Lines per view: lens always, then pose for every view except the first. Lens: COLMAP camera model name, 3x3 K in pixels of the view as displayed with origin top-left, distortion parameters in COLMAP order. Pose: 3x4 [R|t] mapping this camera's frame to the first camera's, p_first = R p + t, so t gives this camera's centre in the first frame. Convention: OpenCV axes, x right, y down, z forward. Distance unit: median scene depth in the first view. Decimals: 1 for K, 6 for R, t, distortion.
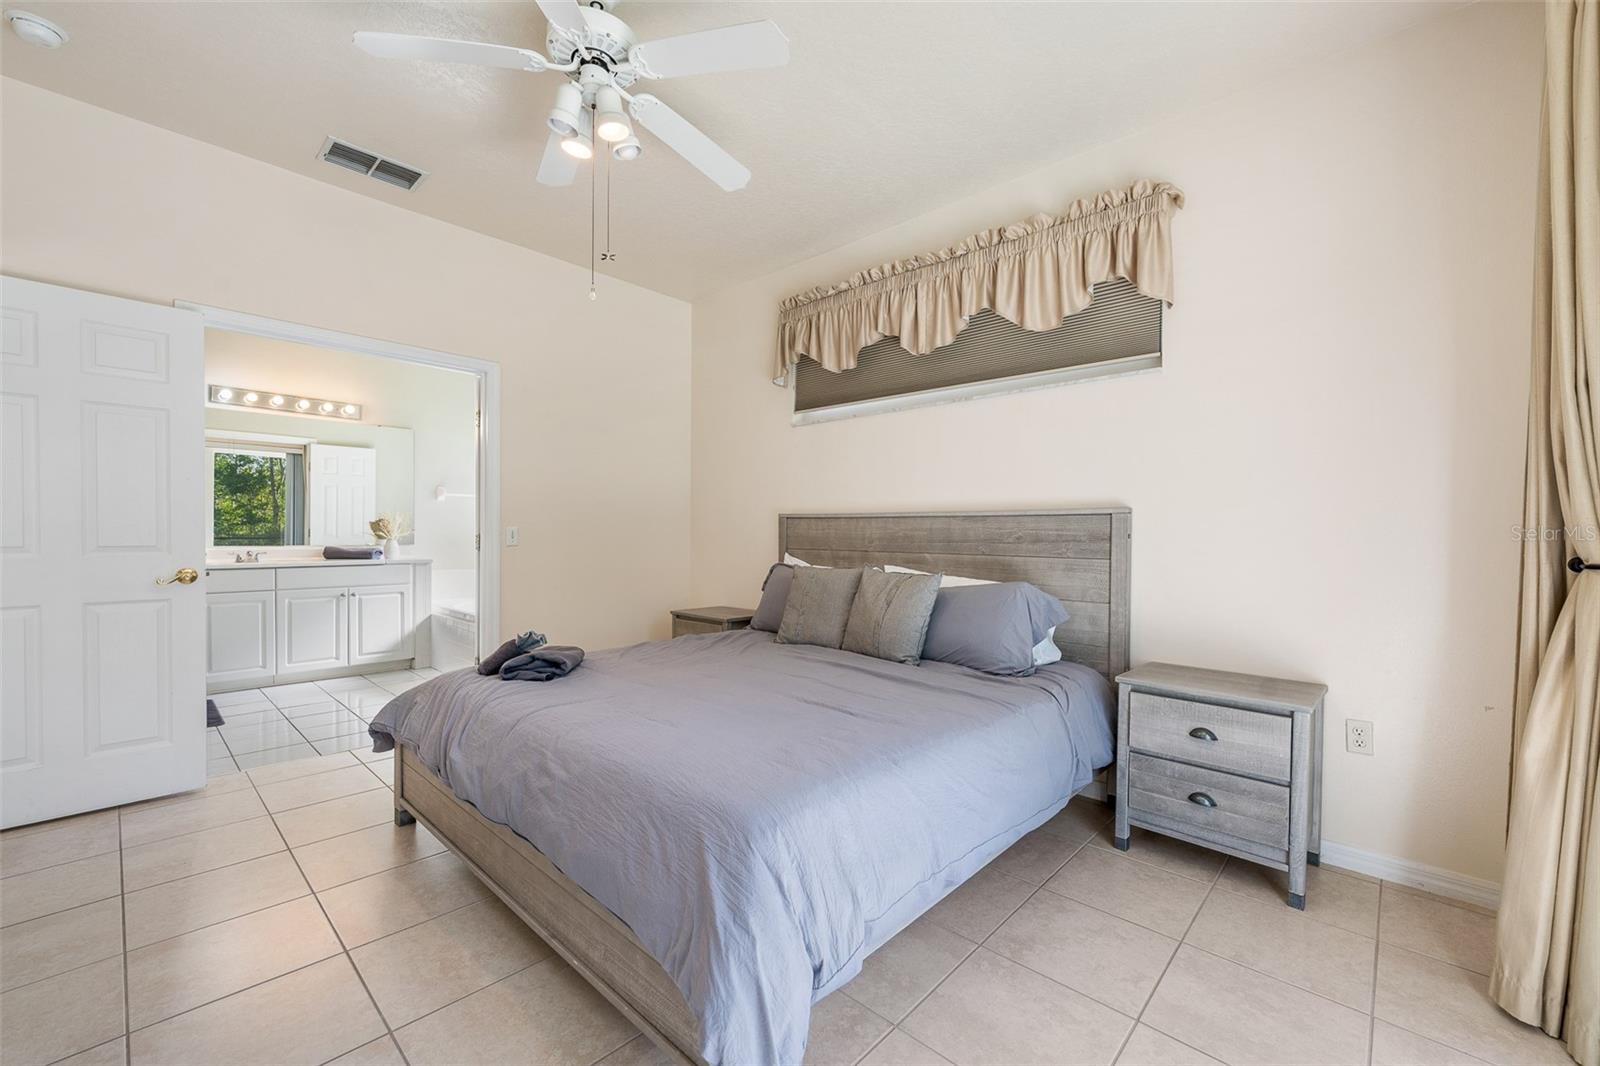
lens RADIAL K [[648.8, 0, 809.2], [0, 648.8, 536.8], [0, 0, 1]] dist [0.000290, 0.000015]
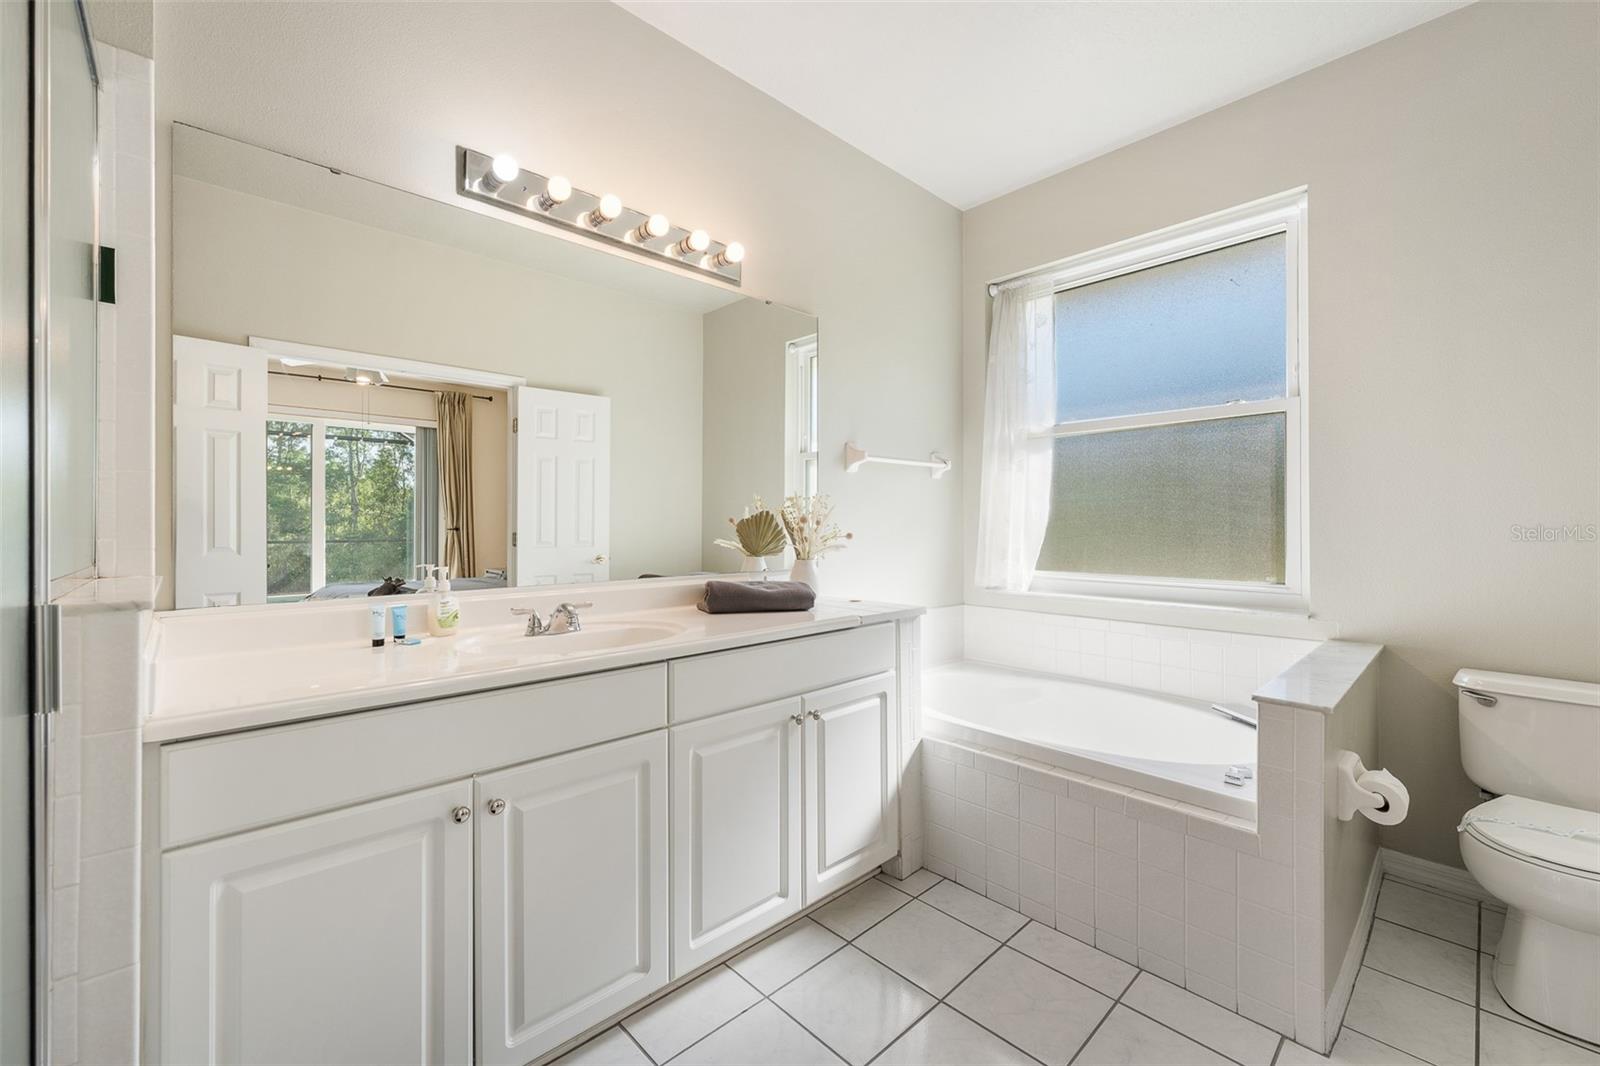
lens RADIAL K [[670.7, 0, 802.5], [0, 670.7, 520.3], [0, 0, 1]] dist [-0.000784, -0.000082]
pose [[0.996871, -0.018173, -0.076934, -0.631323], [0.017210, 0.999765, -0.013158, -0.015976], [0.077155, 0.011793, 0.996949, 0.574141]]
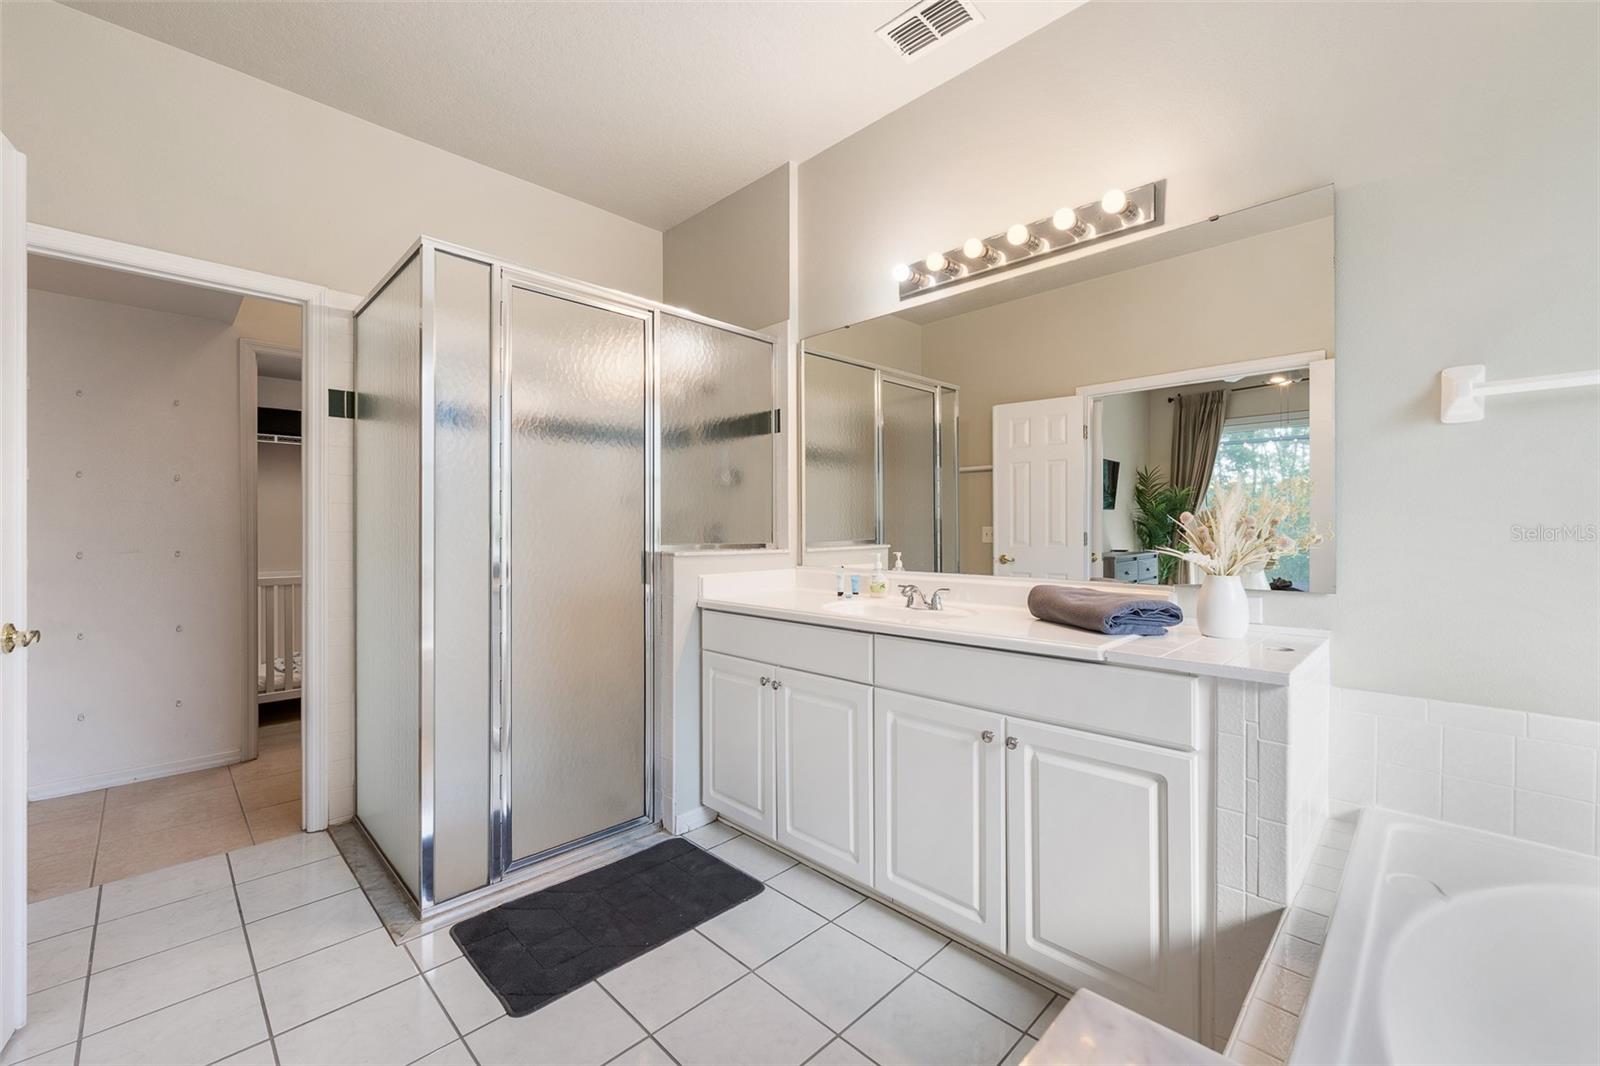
lens RADIAL K [[627.6, 0, 827.4], [0, 627.6, 531.1], [0, 0, 1]] dist [-0.019126, -0.000012]
pose [[-0.032763, -0.018800, -0.999286, -0.362314], [-0.008625, 0.999791, -0.018527, -0.008415], [0.999426, 0.008012, -0.032918, 0.855135]]
